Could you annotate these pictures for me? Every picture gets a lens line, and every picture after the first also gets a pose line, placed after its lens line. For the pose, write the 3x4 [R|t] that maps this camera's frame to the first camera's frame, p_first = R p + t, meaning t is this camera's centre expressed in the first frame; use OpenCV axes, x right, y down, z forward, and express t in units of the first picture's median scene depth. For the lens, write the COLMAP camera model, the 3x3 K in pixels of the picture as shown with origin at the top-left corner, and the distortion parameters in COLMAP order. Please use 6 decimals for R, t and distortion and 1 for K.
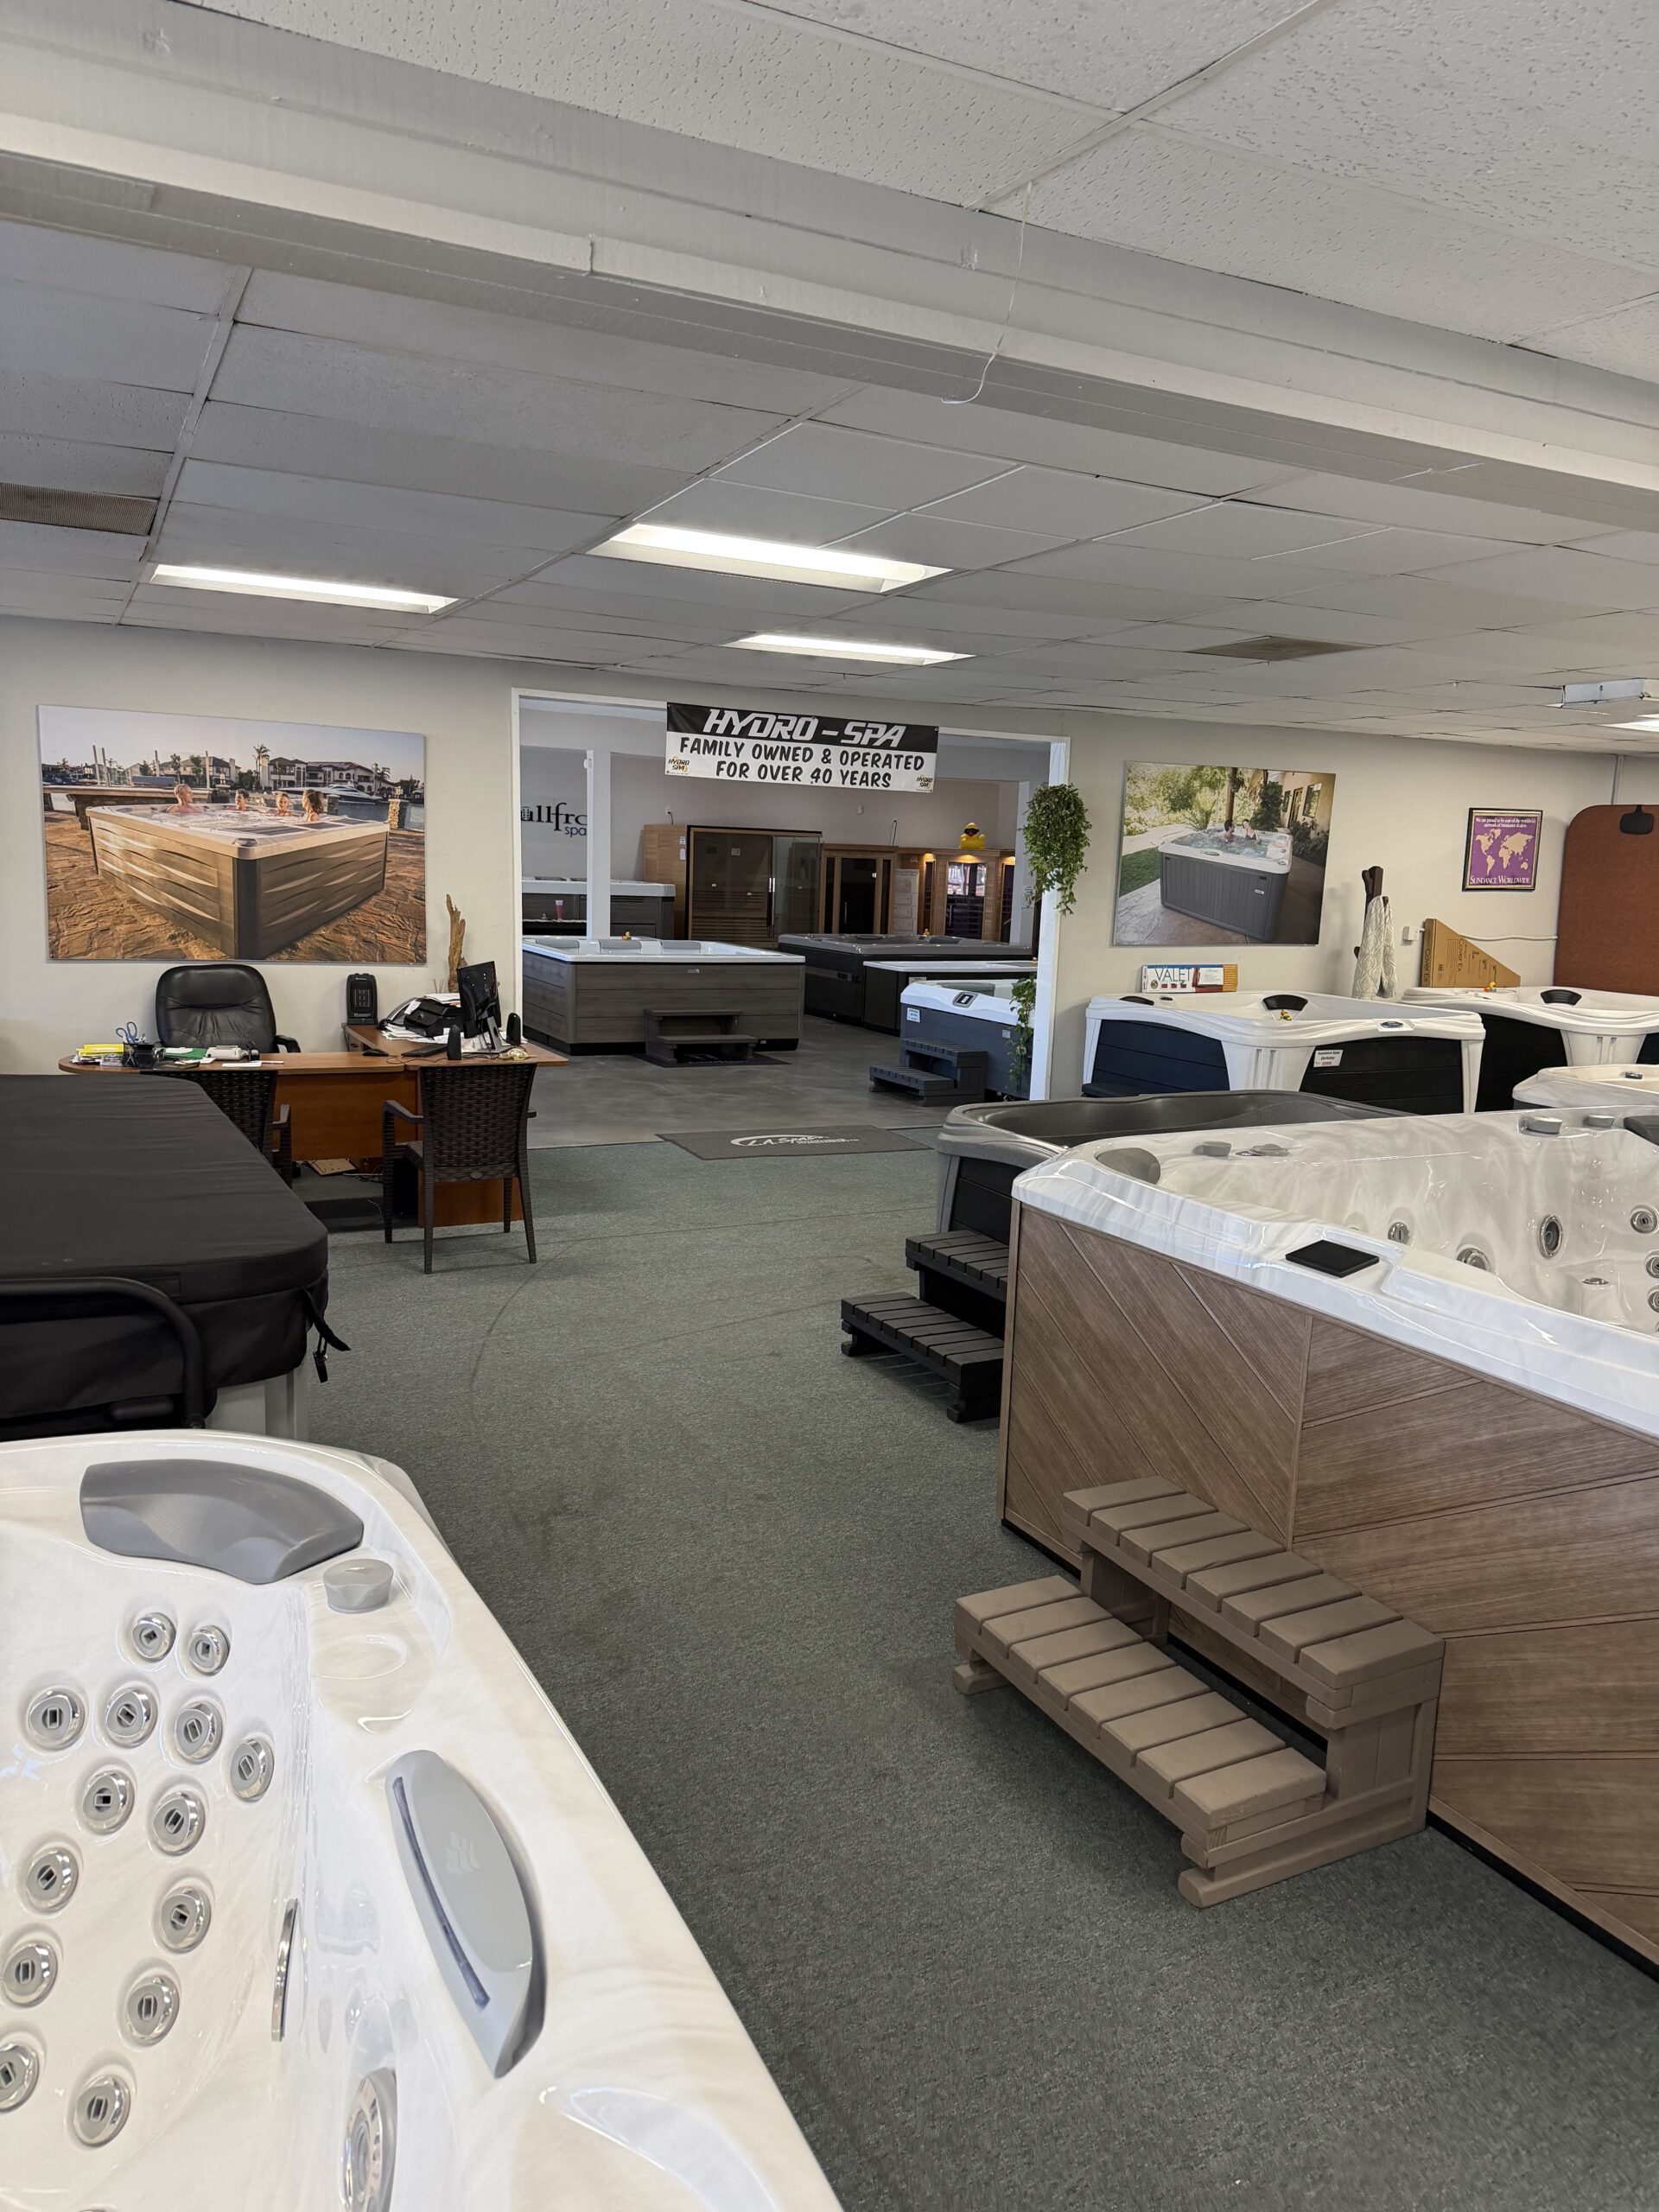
lens RADIAL K [[1522.5, 0, 829.5], [0, 1522.5, 1106.0], [0, 0, 1]] dist [0.085527, -0.111037]
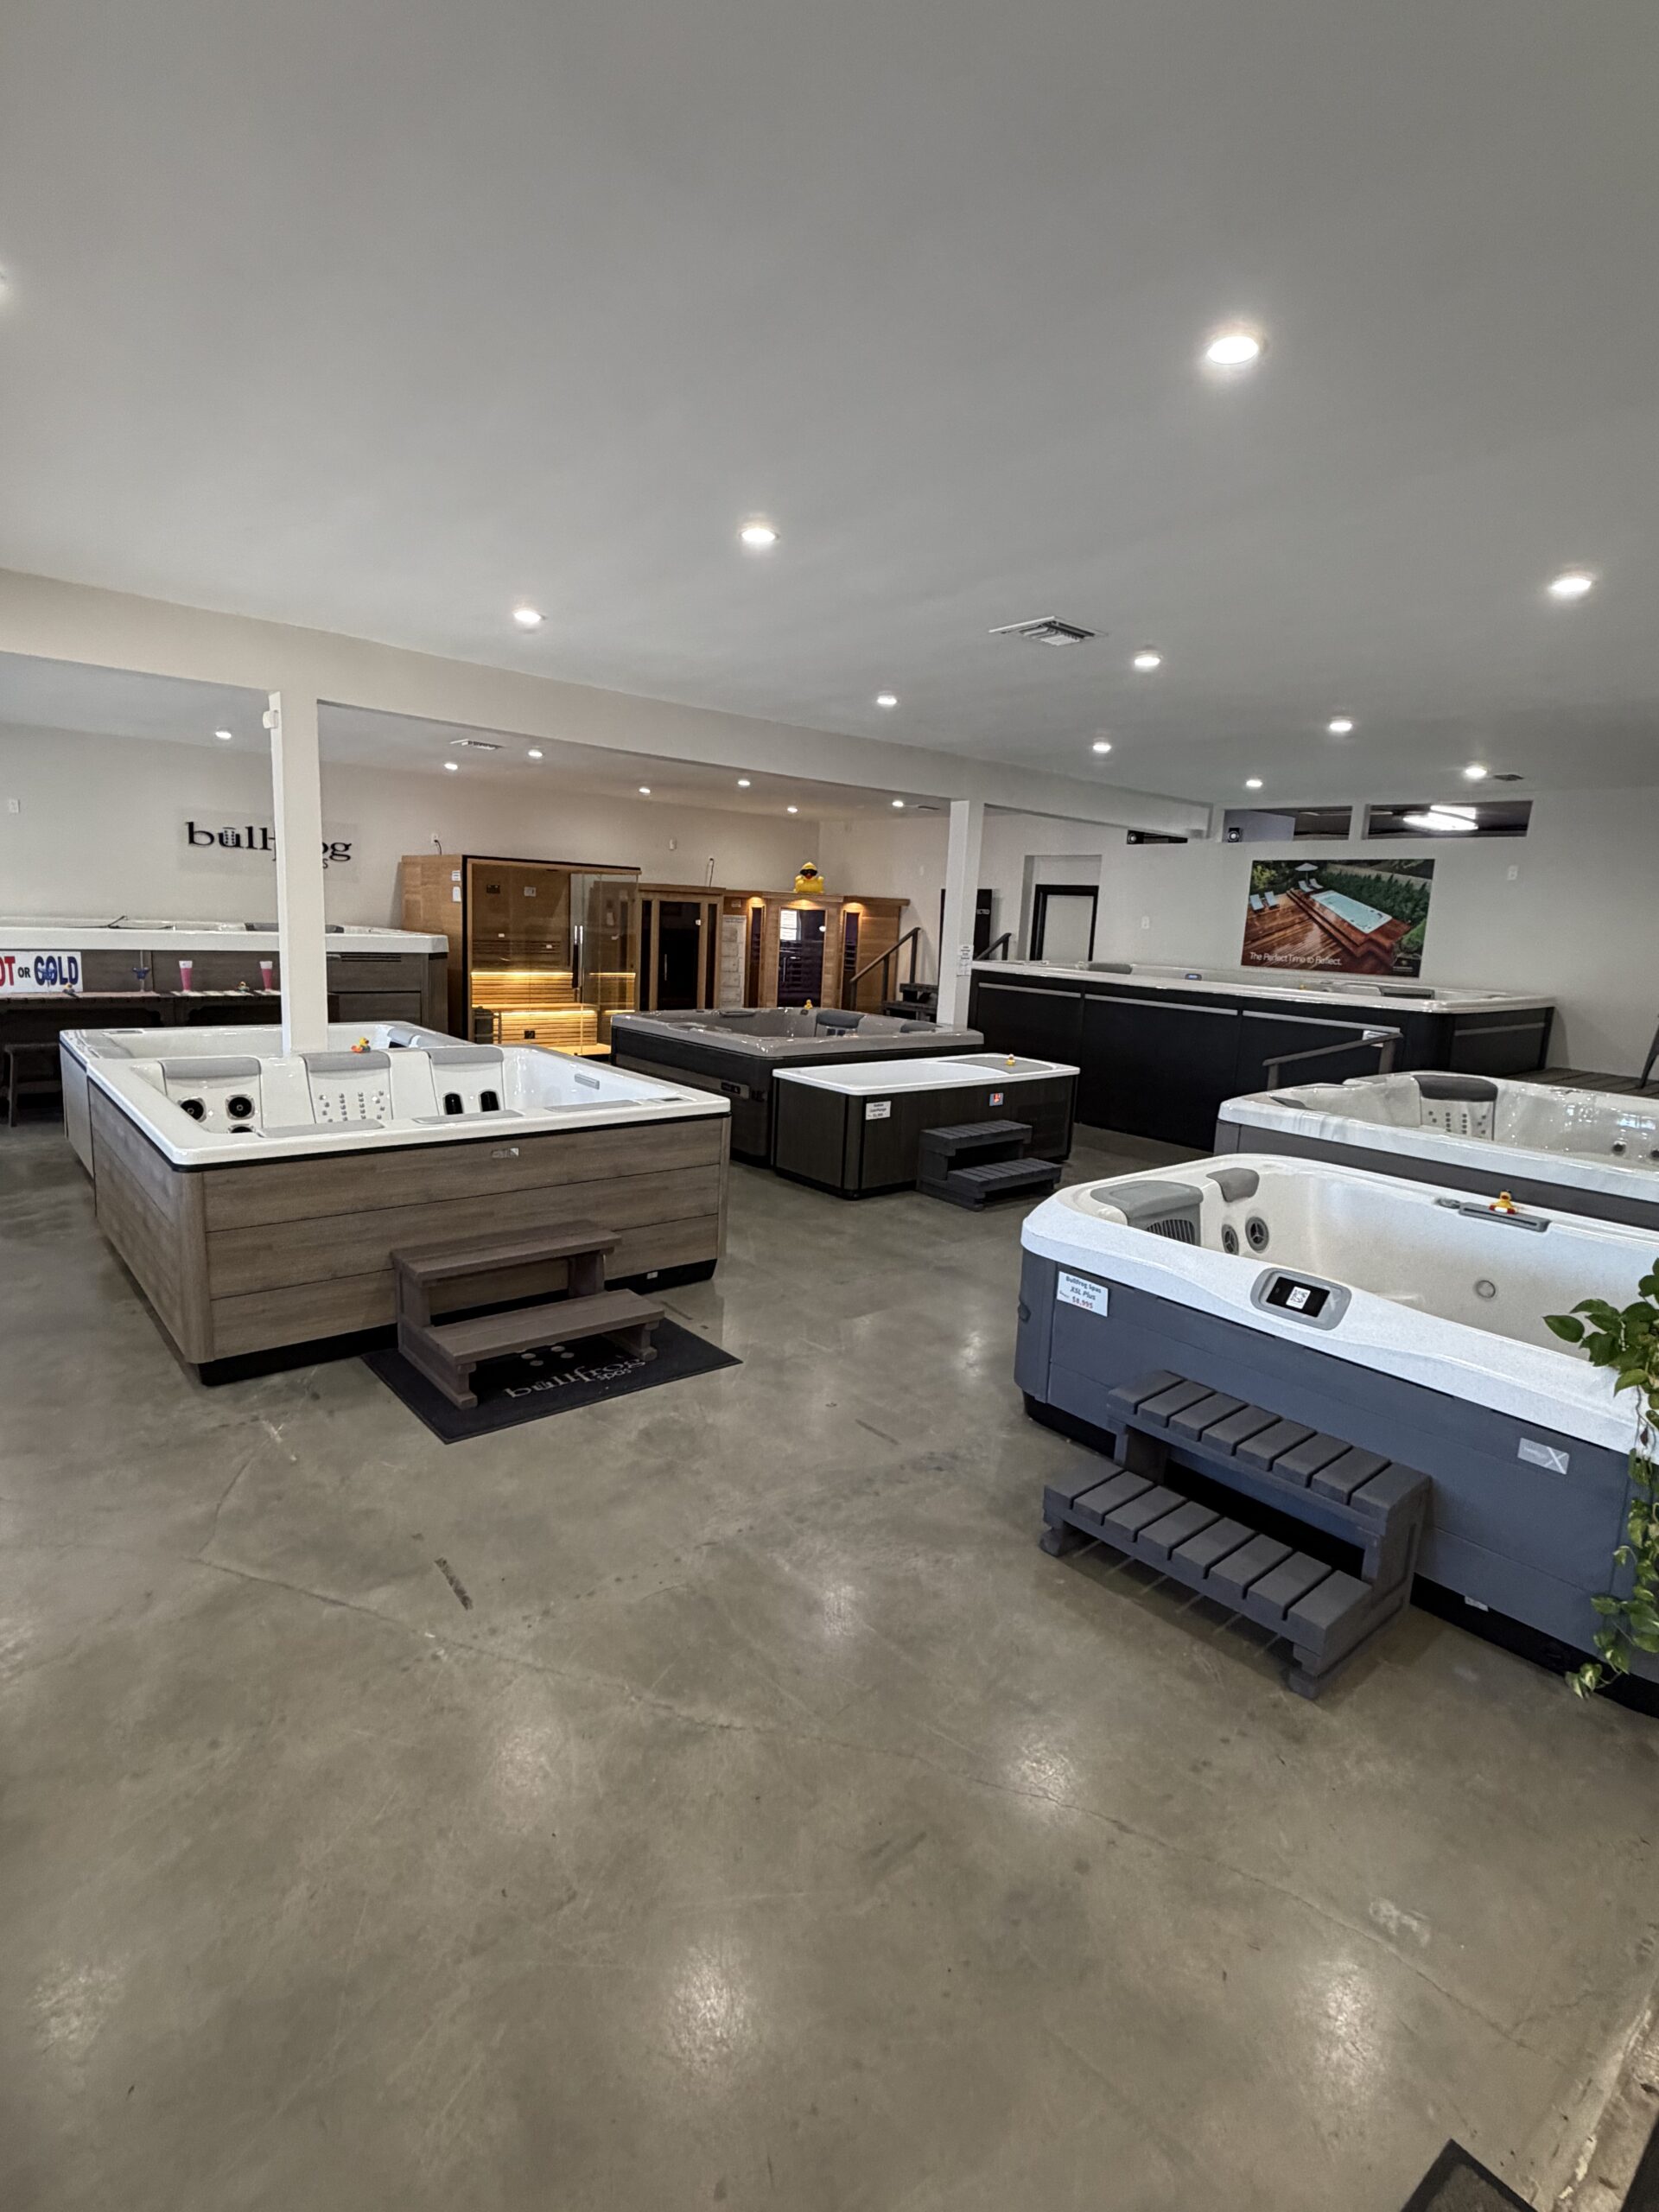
lens RADIAL K [[1072.5, 0, 829.5], [0, 1072.5, 1106.0], [0, 0, 1]] dist [-0.025735, 0.000018]
pose [[0.970361, -0.031701, 0.239571, -0.045236], [0.024849, 0.999193, 0.031570, -0.069838], [-0.240378, -0.024681, 0.970365, 0.424683]]
